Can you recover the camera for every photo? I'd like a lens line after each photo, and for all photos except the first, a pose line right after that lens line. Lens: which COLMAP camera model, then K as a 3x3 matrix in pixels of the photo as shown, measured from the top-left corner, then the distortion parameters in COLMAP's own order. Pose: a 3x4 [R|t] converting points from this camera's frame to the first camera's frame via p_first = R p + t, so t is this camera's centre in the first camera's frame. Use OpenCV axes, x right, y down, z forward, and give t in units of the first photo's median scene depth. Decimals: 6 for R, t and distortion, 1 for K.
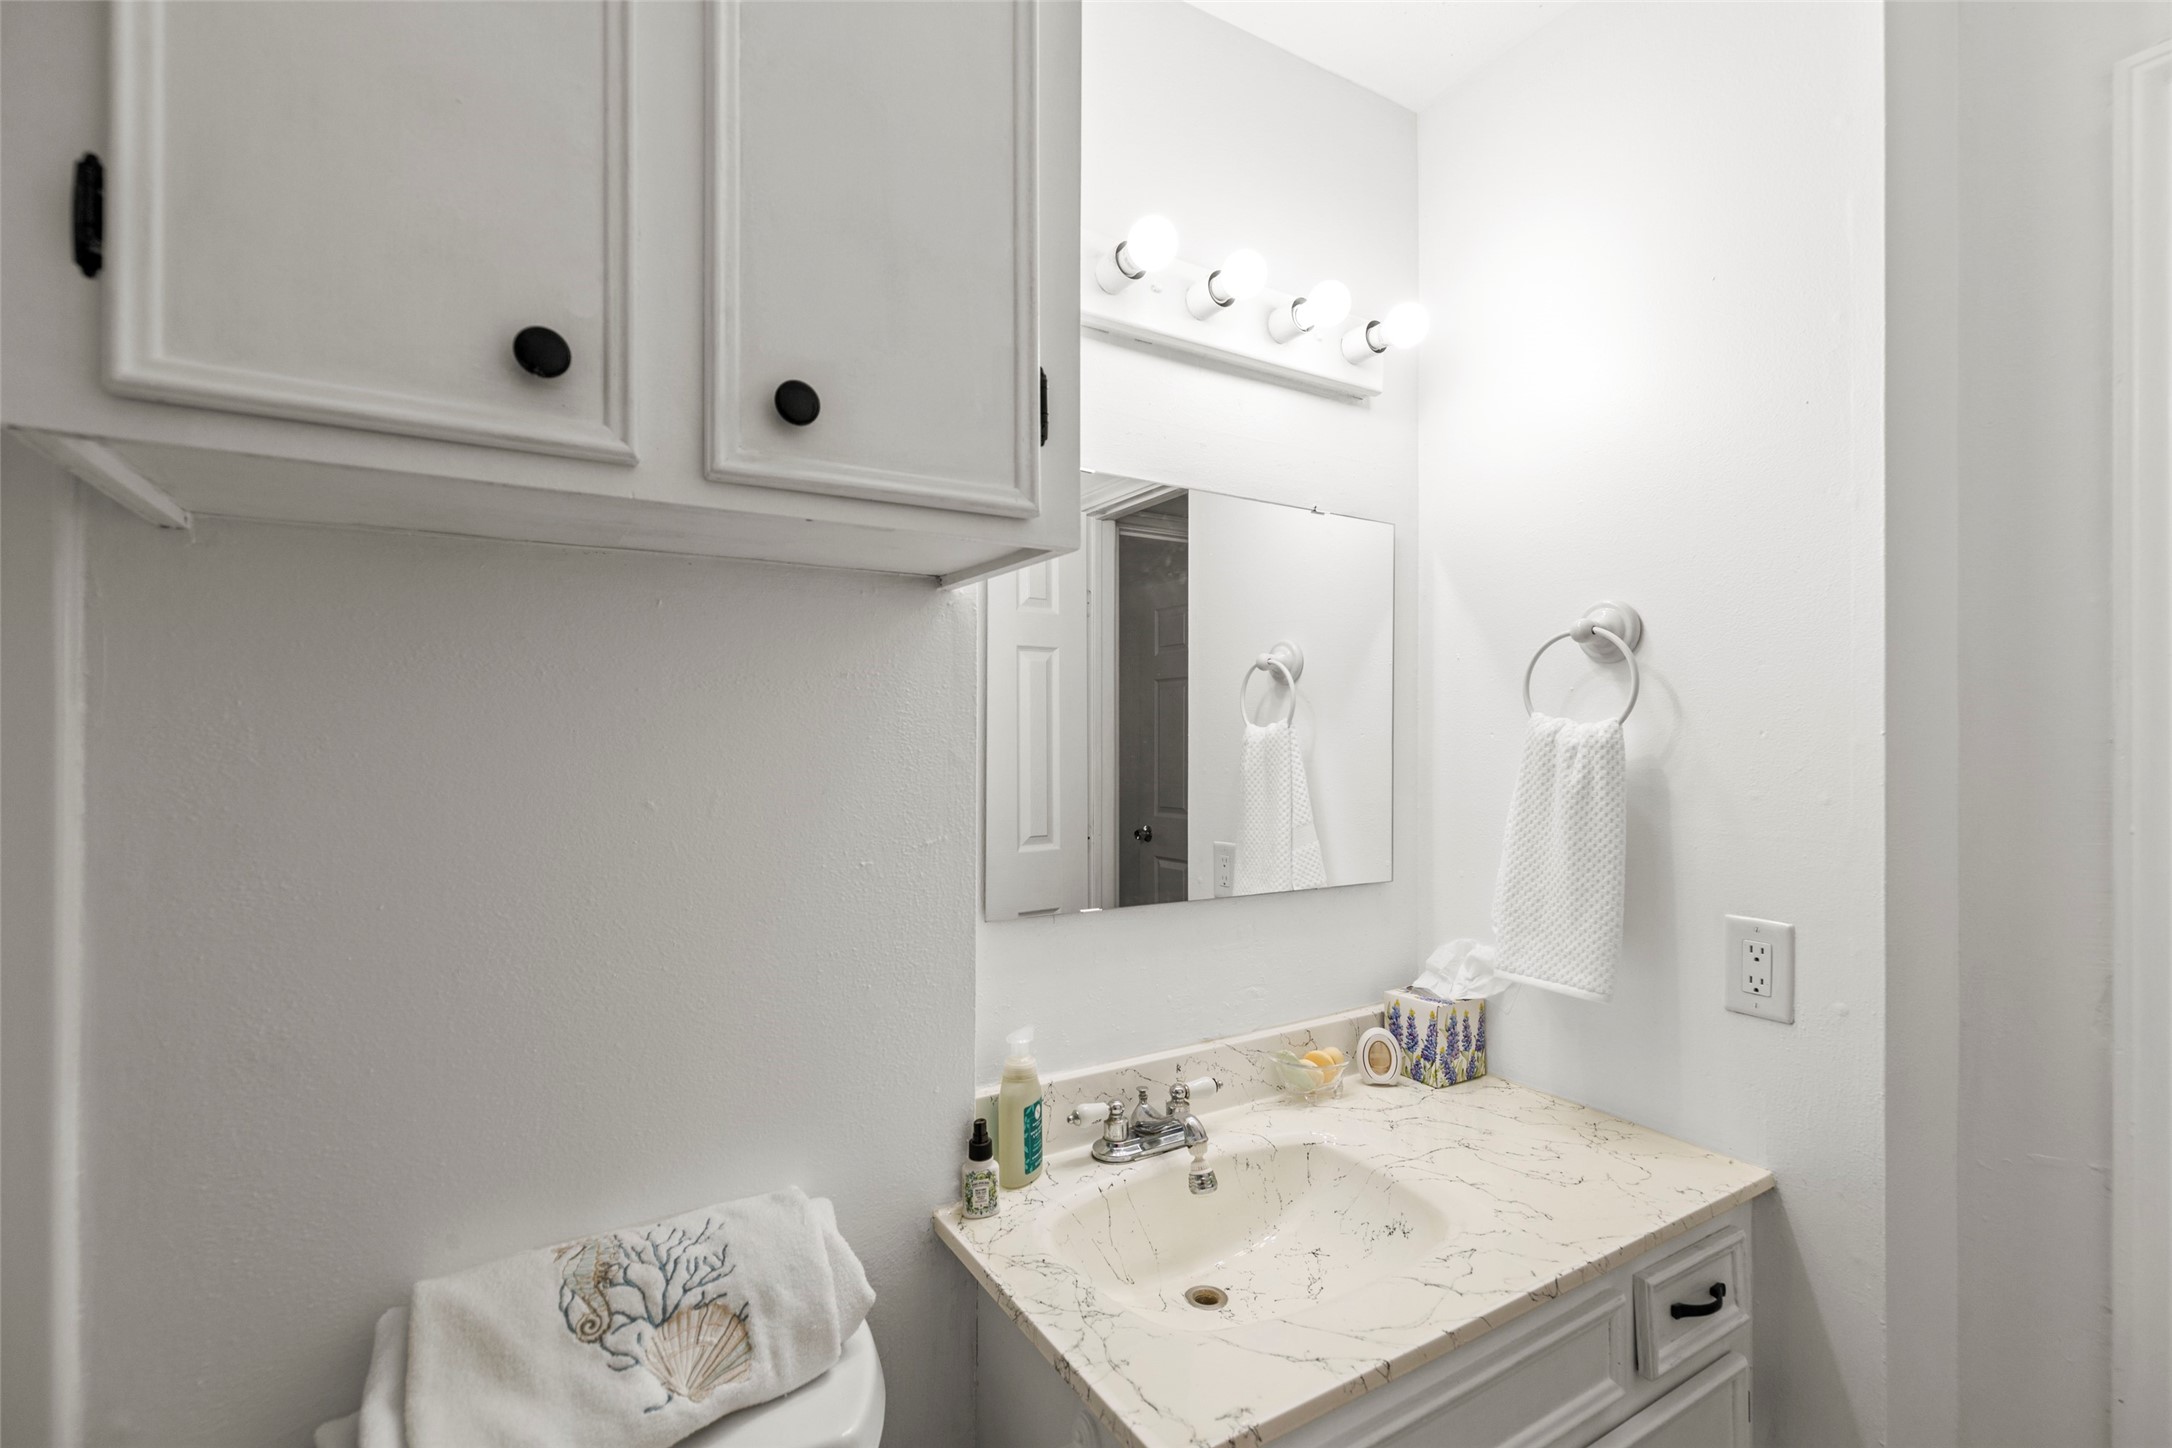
lens RADIAL K [[976.9, 0, 1092.5], [0, 976.9, 730.6], [0, 0, 1]] dist [-0.000604, -0.000243]
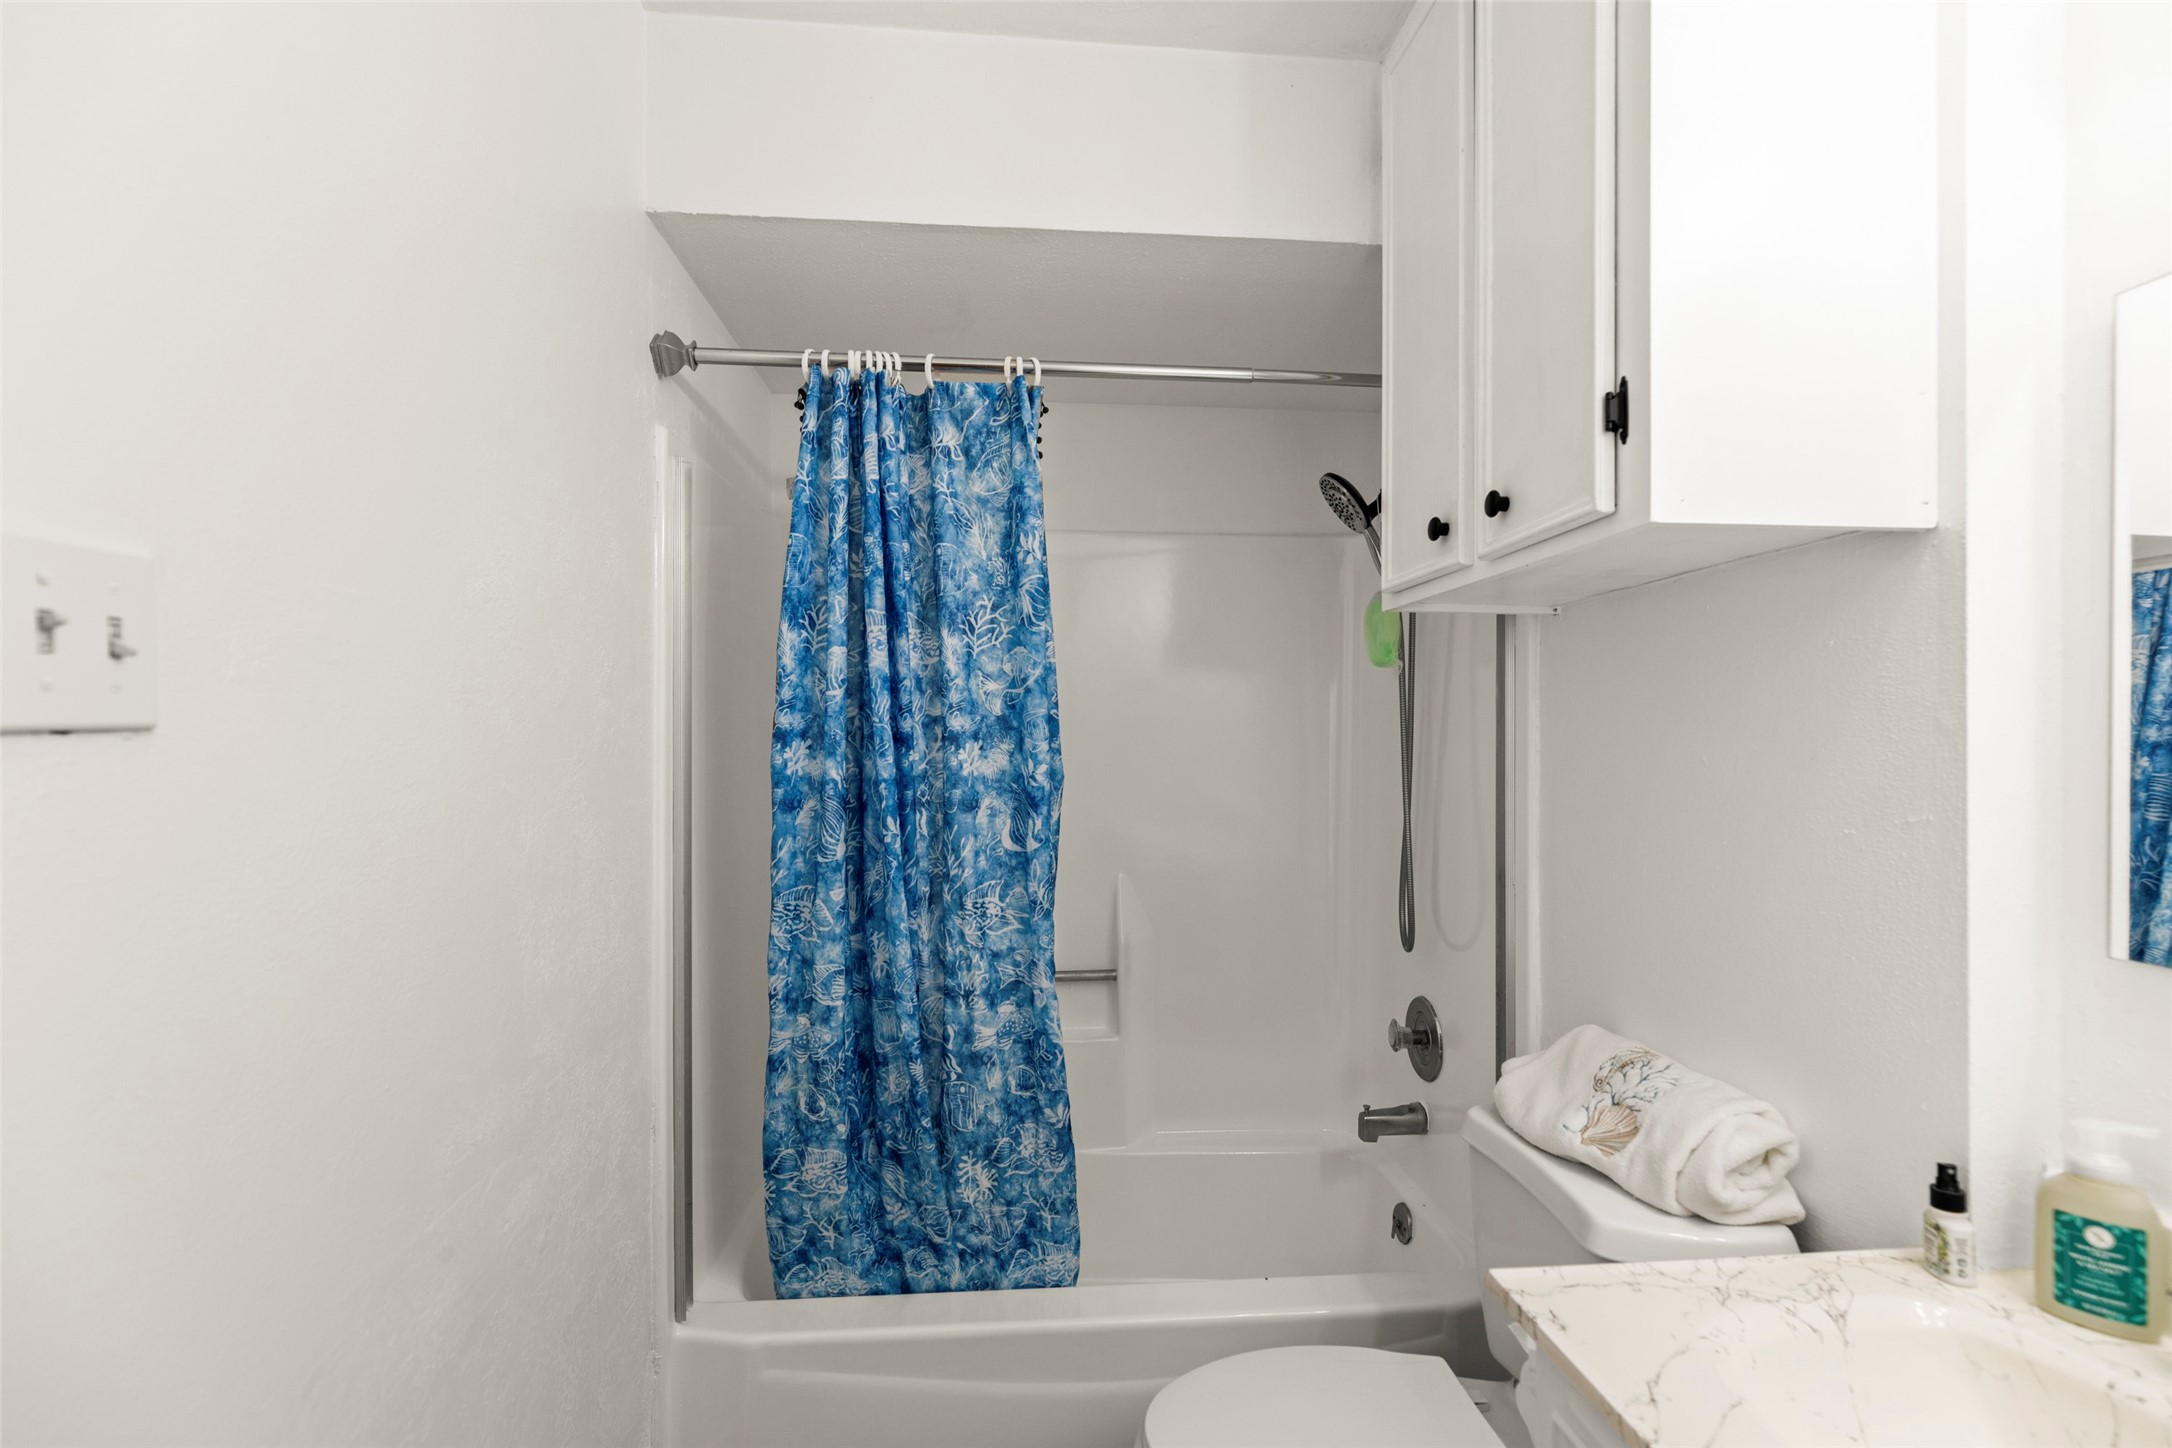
lens RADIAL K [[976.9, 0, 1092.5], [0, 976.9, 730.6], [0, 0, 1]] dist [-0.000604, -0.000243]
pose [[-0.440339, -0.010116, -0.897775, 1.226620], [0.000323, 0.999935, -0.011426, 0.055201], [0.897832, -0.005321, -0.440307, 0.926835]]
